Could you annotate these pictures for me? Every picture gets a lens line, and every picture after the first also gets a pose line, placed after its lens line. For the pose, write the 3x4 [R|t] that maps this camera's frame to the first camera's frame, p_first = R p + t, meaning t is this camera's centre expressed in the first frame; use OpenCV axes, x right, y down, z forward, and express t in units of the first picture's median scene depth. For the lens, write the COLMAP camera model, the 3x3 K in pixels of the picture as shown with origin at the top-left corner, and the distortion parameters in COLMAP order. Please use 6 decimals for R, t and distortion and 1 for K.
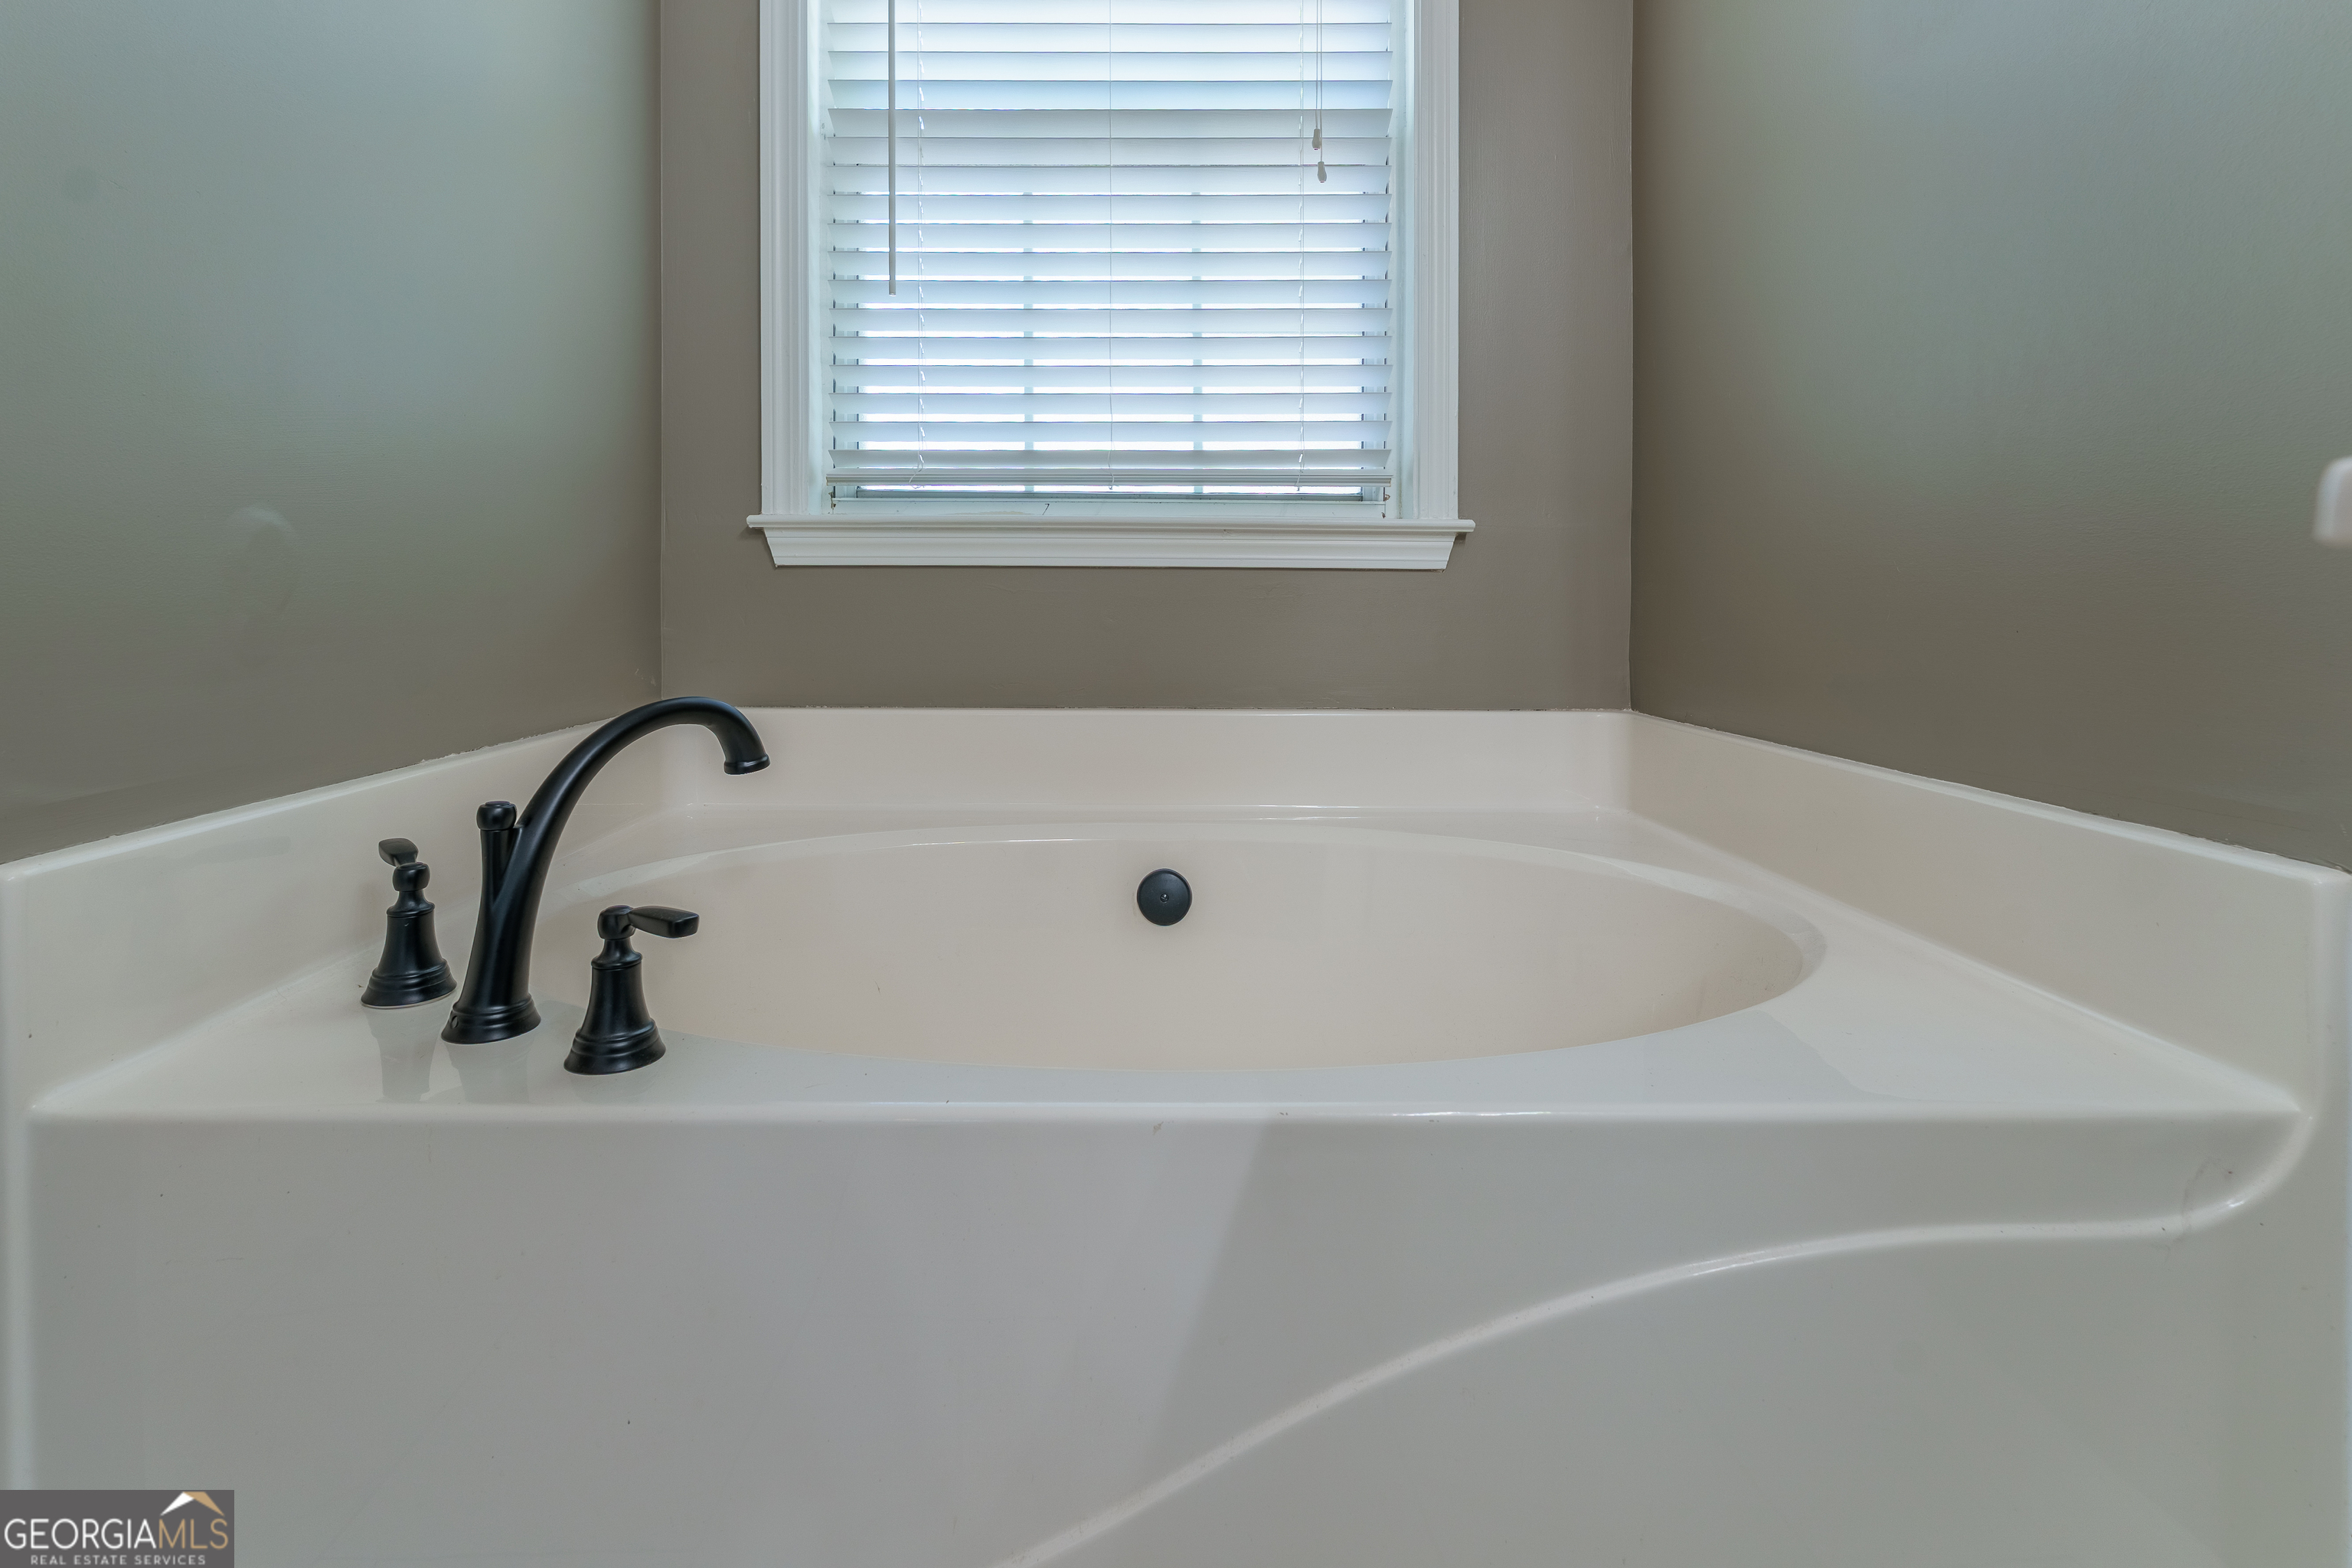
lens RADIAL K [[968.7, 0, 1141.9], [0, 968.7, 606.9], [0, 0, 1]] dist [0.006599, -0.000513]
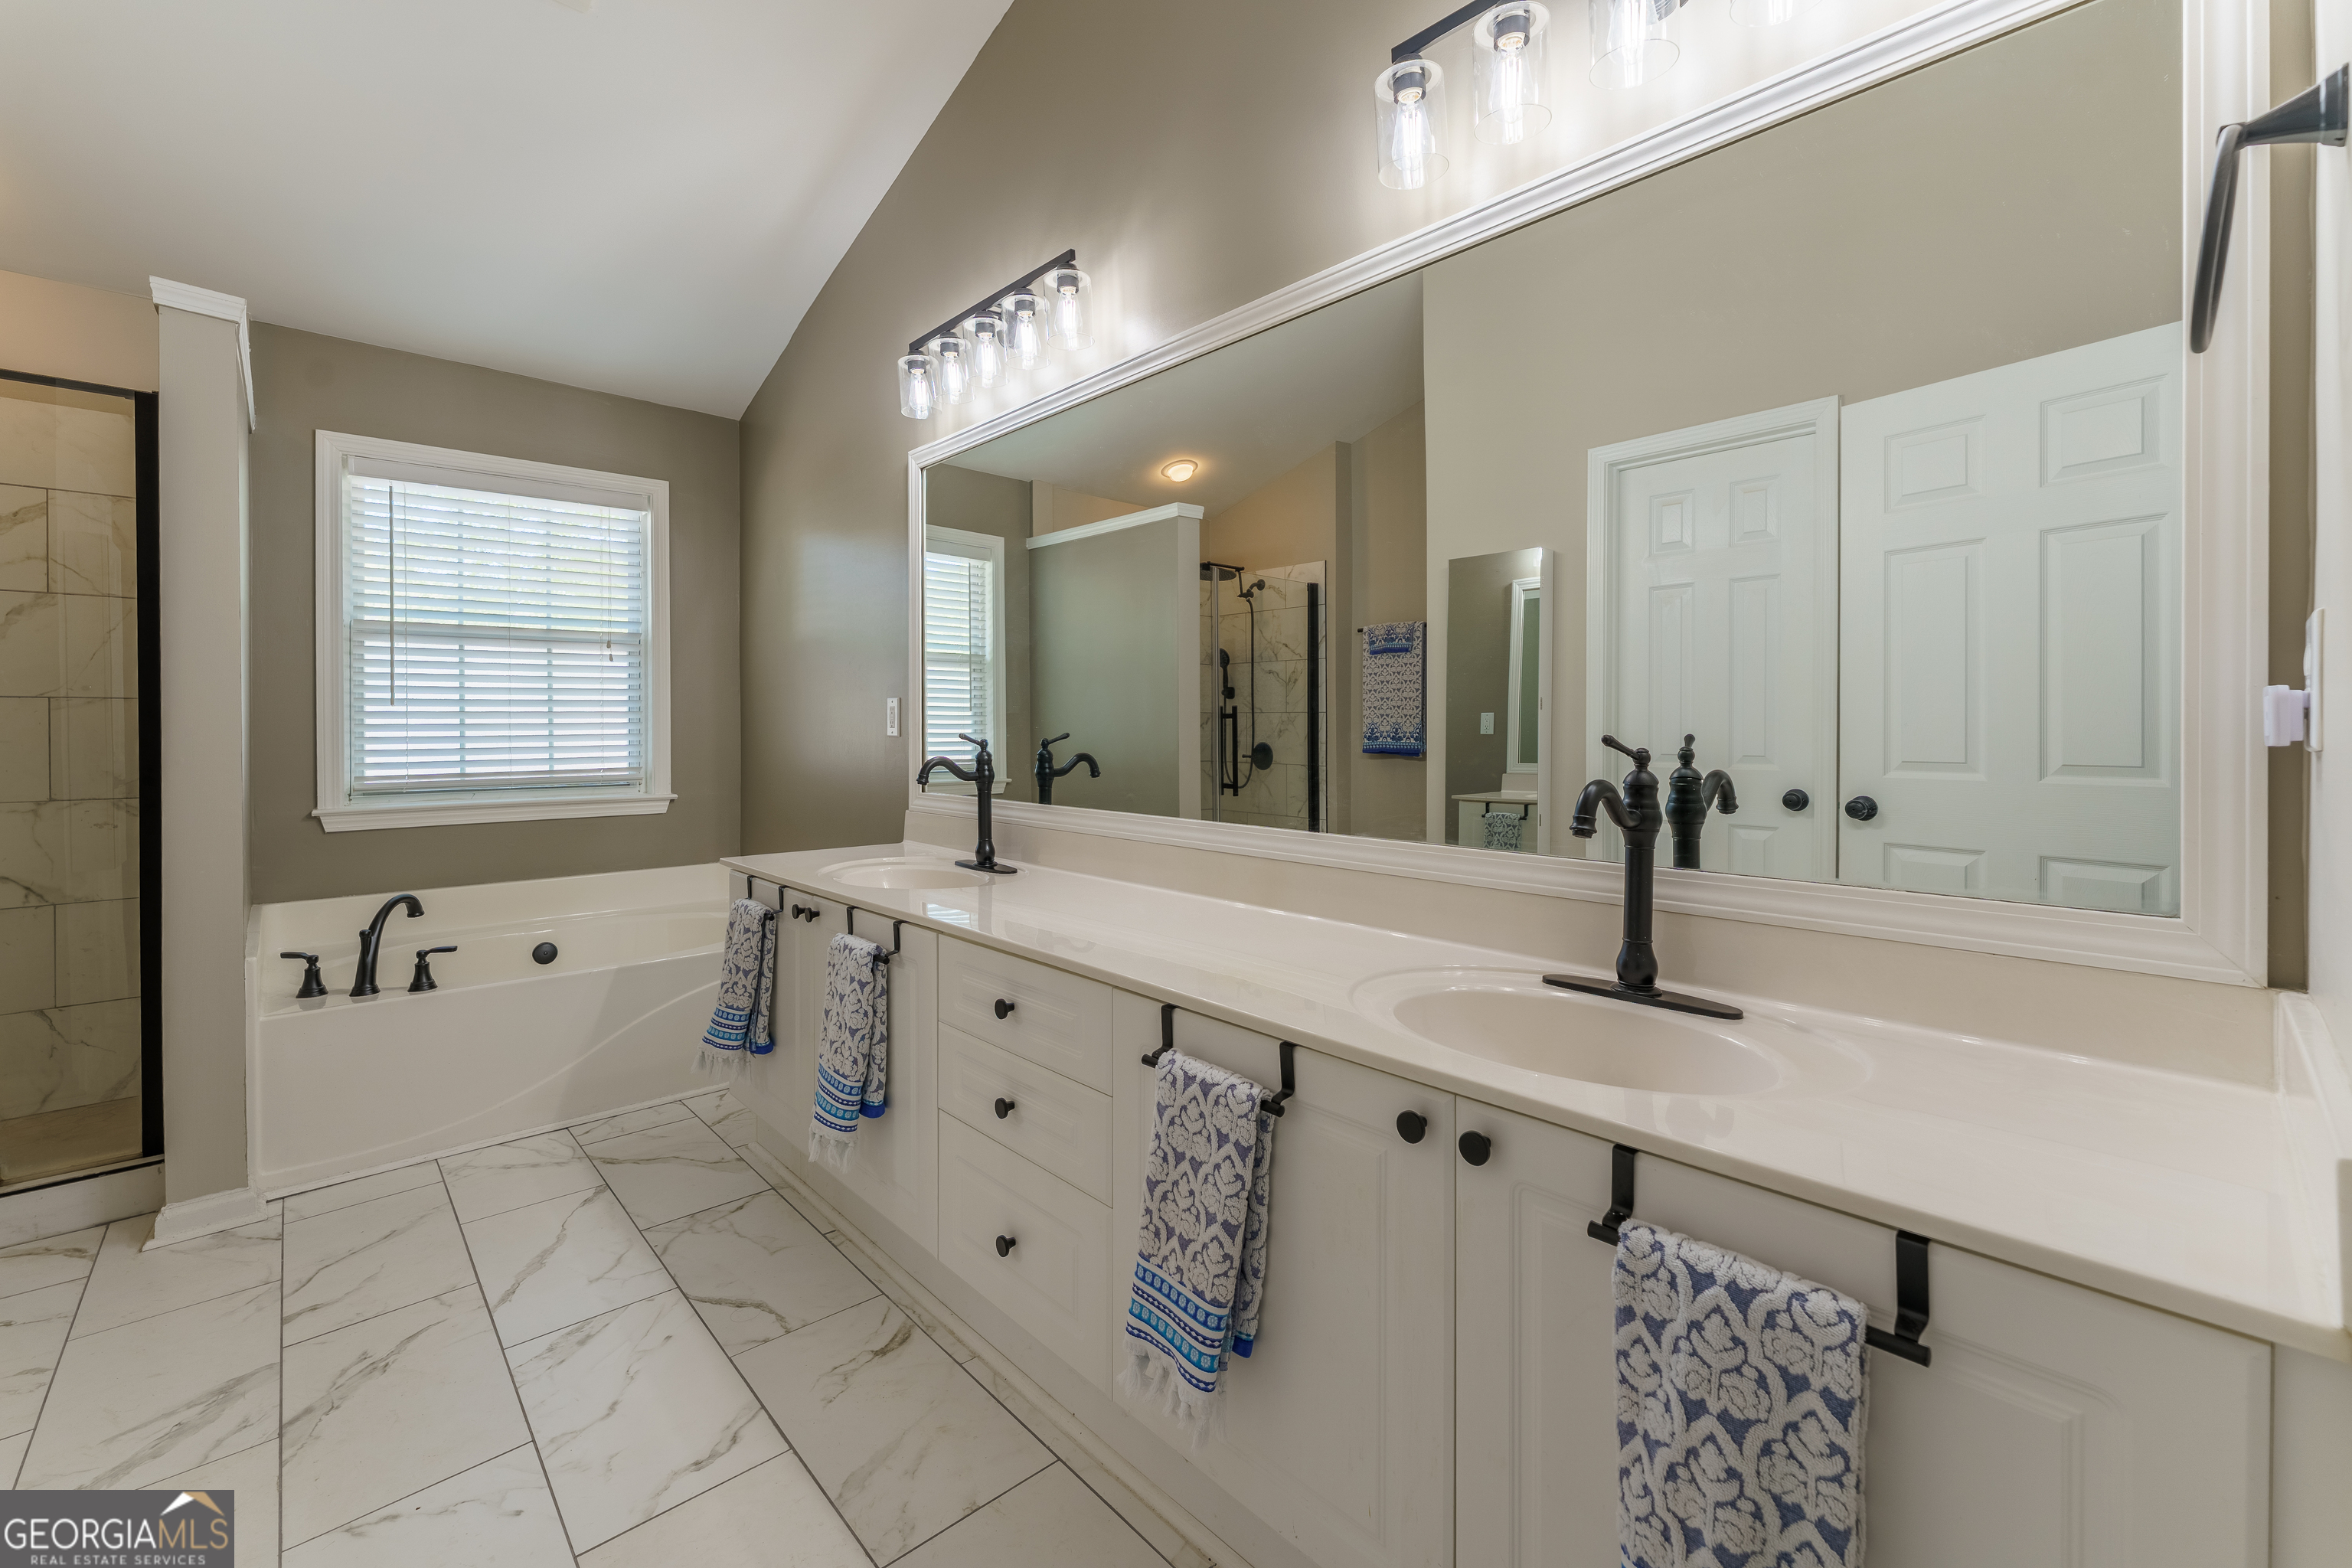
lens RADIAL K [[968.7, 0, 1145.4], [0, 968.7, 736.1], [0, 0, 1]] dist [0.006599, -0.000513]
pose [[0.743715, -0.006707, 0.668463, -0.458963], [0.008665, 0.999962, 0.000393, -0.237815], [-0.668441, 0.005500, 0.743745, -1.763753]]
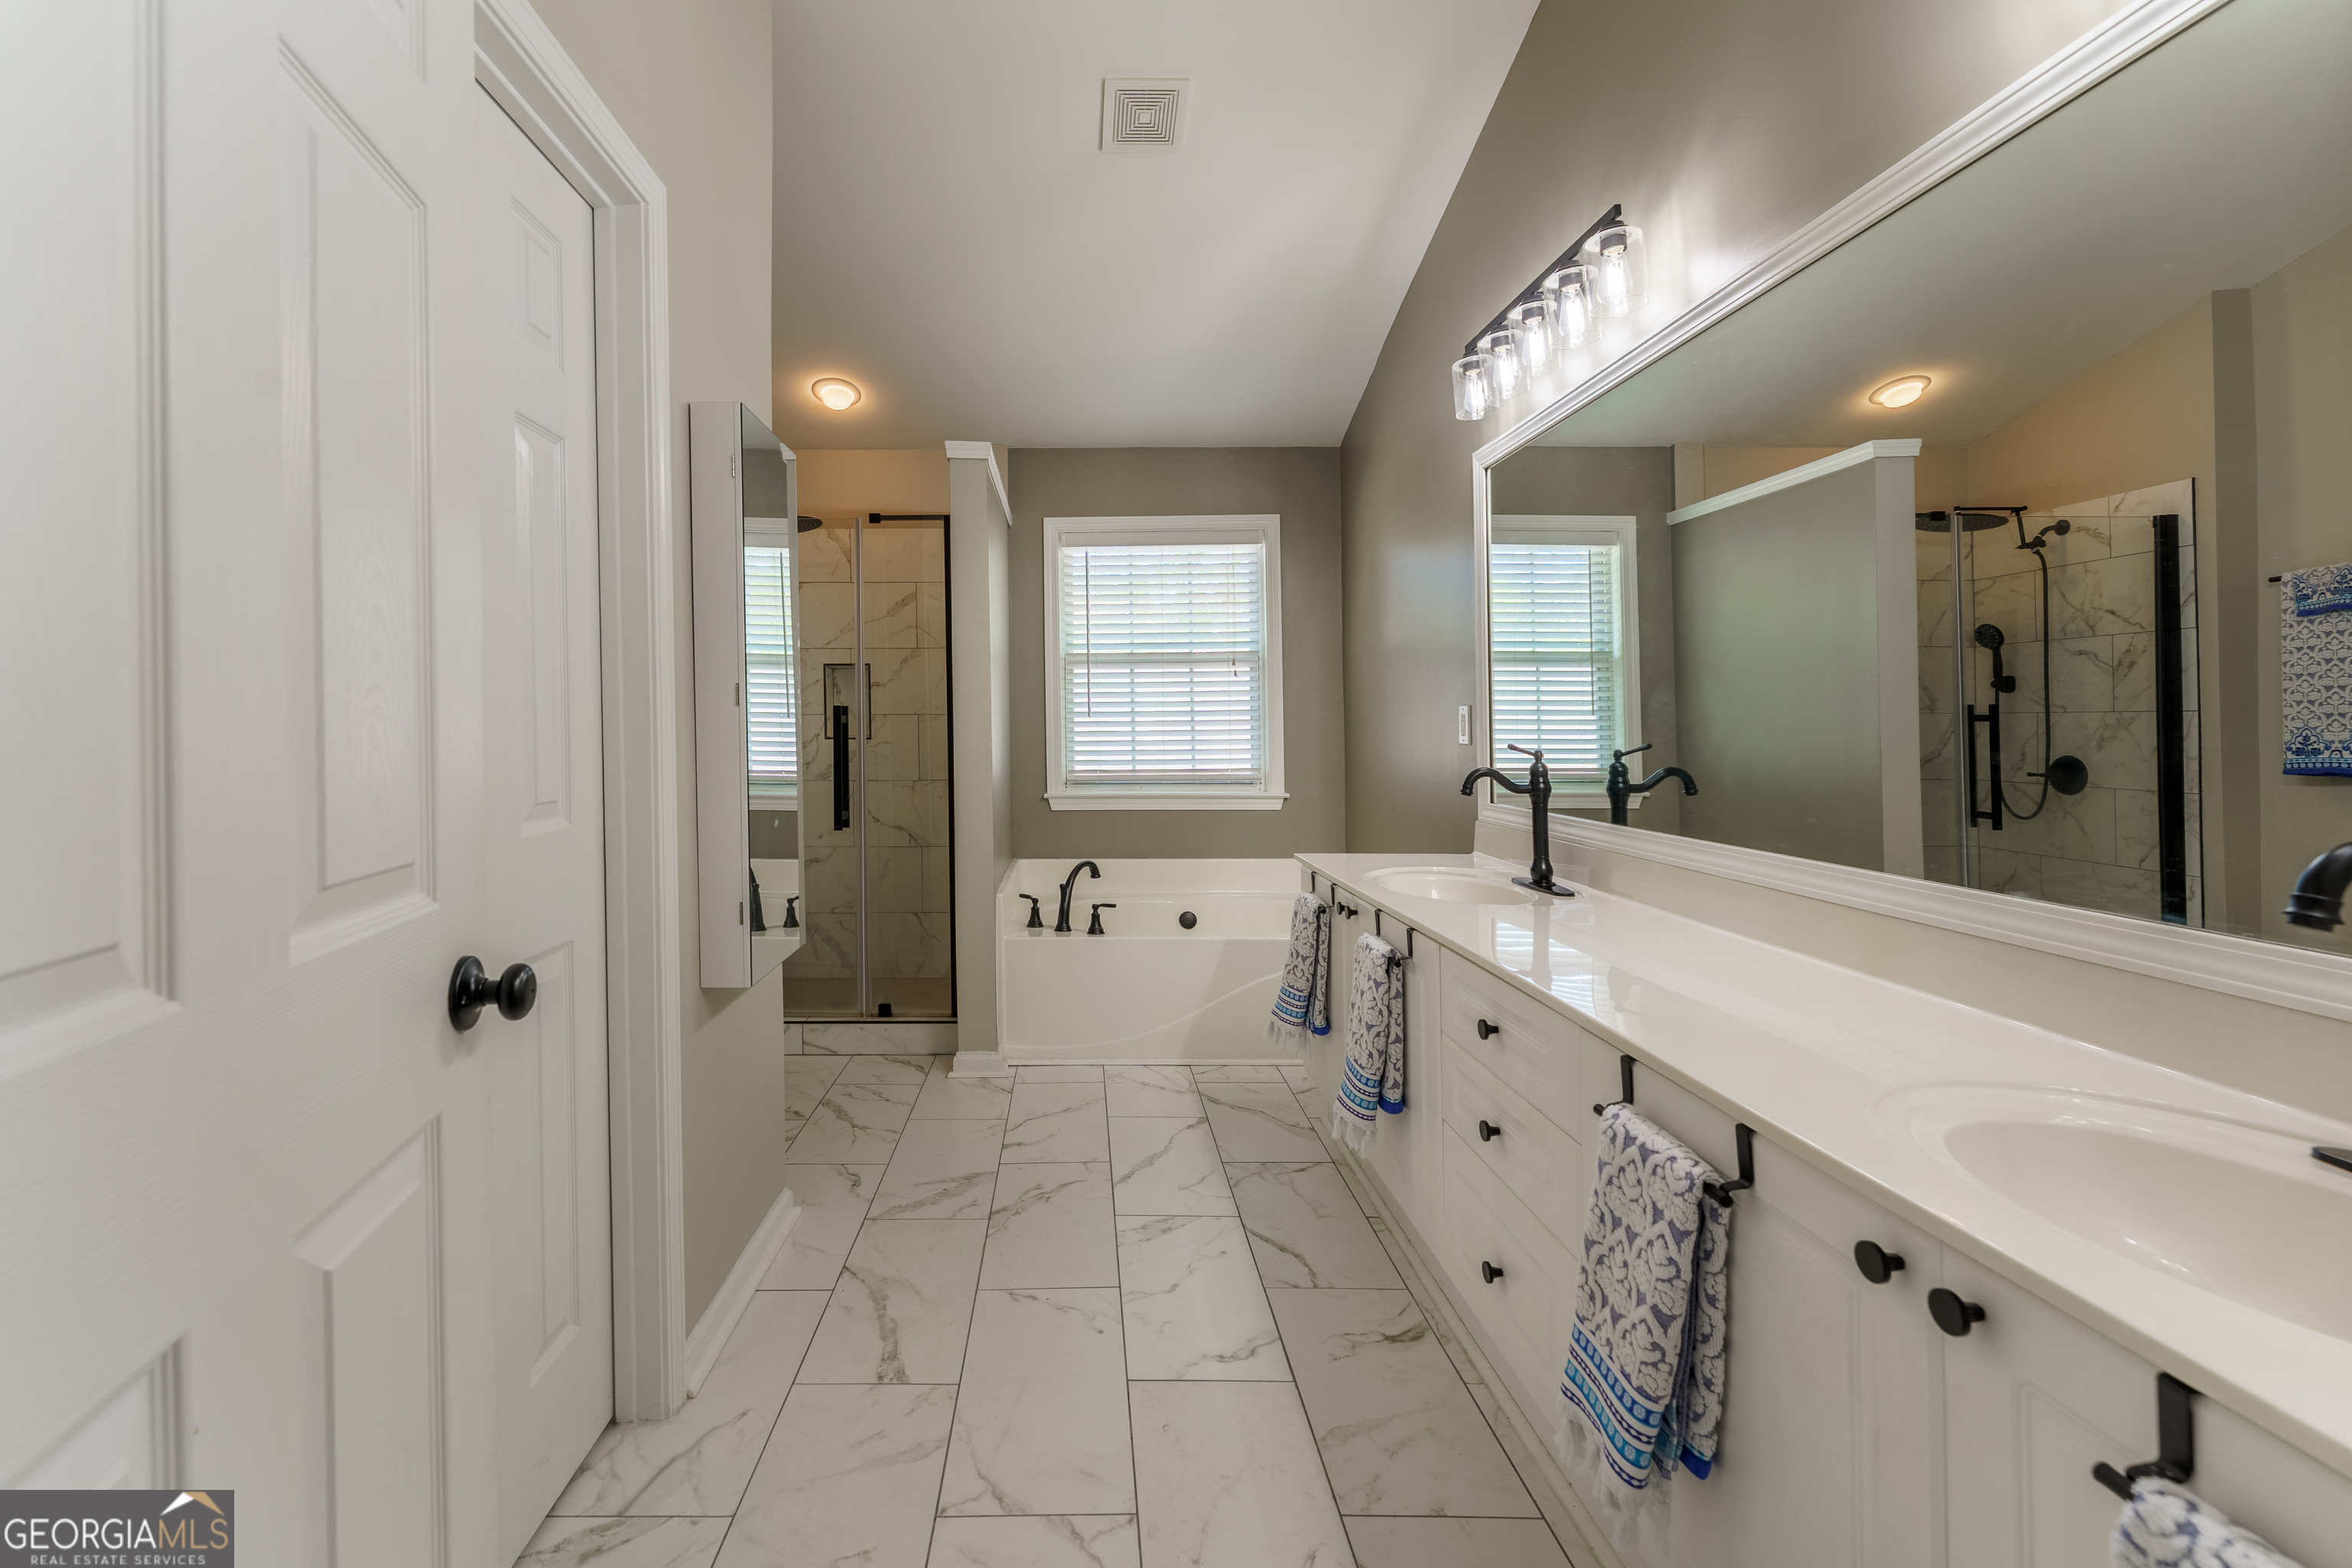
lens RADIAL K [[968.7, 0, 1042.0], [0, 968.7, 743.3], [0, 0, 1]] dist [0.006599, -0.000513]
pose [[0.999897, -0.002524, -0.014141, -0.351218], [0.002546, 0.999996, 0.001578, -0.247430], [0.014137, -0.001614, 0.999899, -1.886480]]
